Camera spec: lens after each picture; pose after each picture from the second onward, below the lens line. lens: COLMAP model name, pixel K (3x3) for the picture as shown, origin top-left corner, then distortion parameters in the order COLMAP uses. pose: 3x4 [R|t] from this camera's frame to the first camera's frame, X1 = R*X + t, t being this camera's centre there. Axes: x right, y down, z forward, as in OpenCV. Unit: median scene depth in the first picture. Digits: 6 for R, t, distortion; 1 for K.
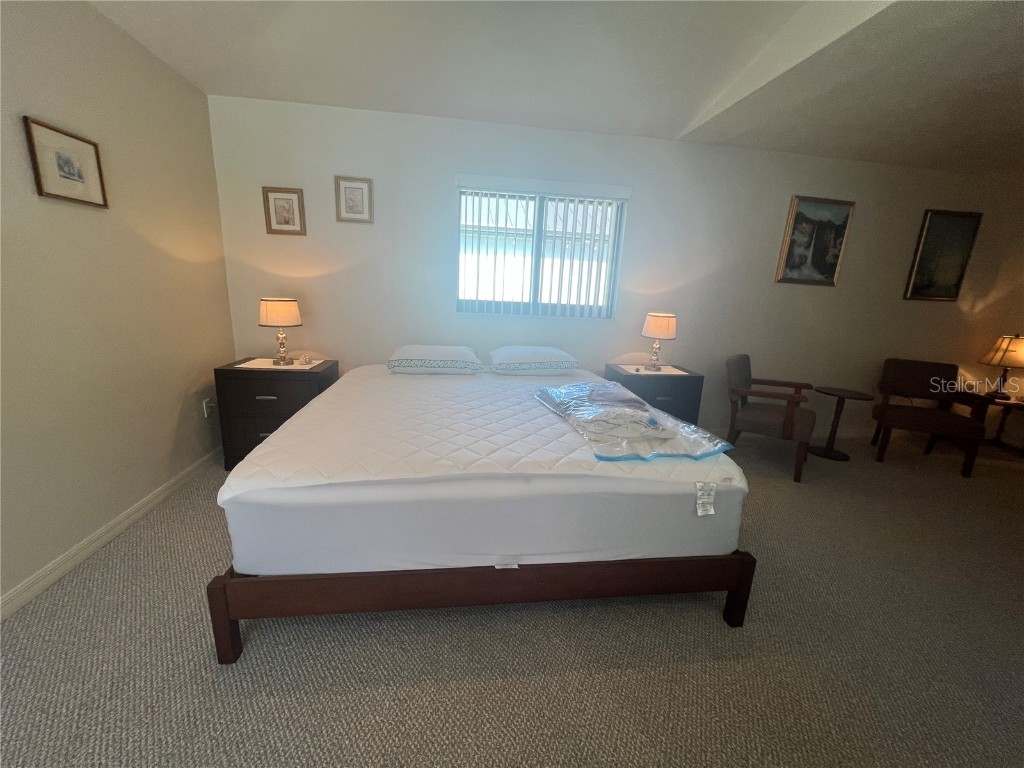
lens RADIAL K [[408.7, 0, 513.1], [0, 408.7, 385.0], [0, 0, 1]] dist [0.000087, 0.000301]
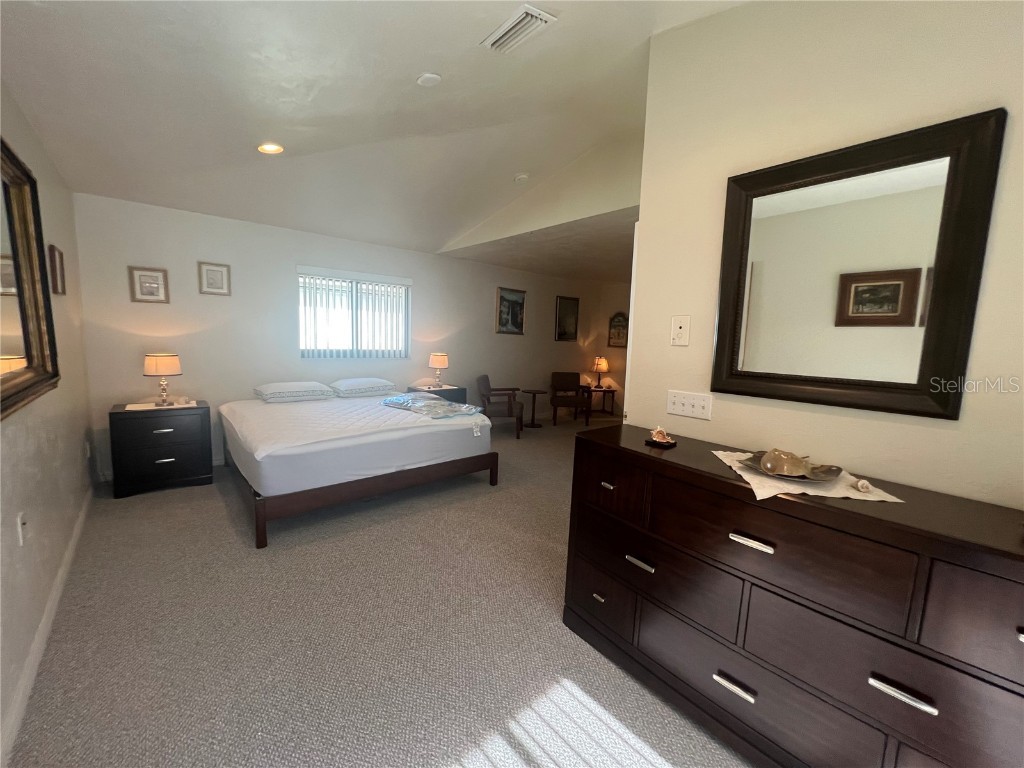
lens RADIAL K [[408.7, 0, 514.4], [0, 408.7, 388.5], [0, 0, 1]] dist [0.000087, 0.000301]
pose [[0.835722, -0.086439, 0.542307, -0.289609], [0.131487, 0.990306, -0.044782, 0.080685], [-0.533179, 0.108731, 0.838986, -0.538437]]
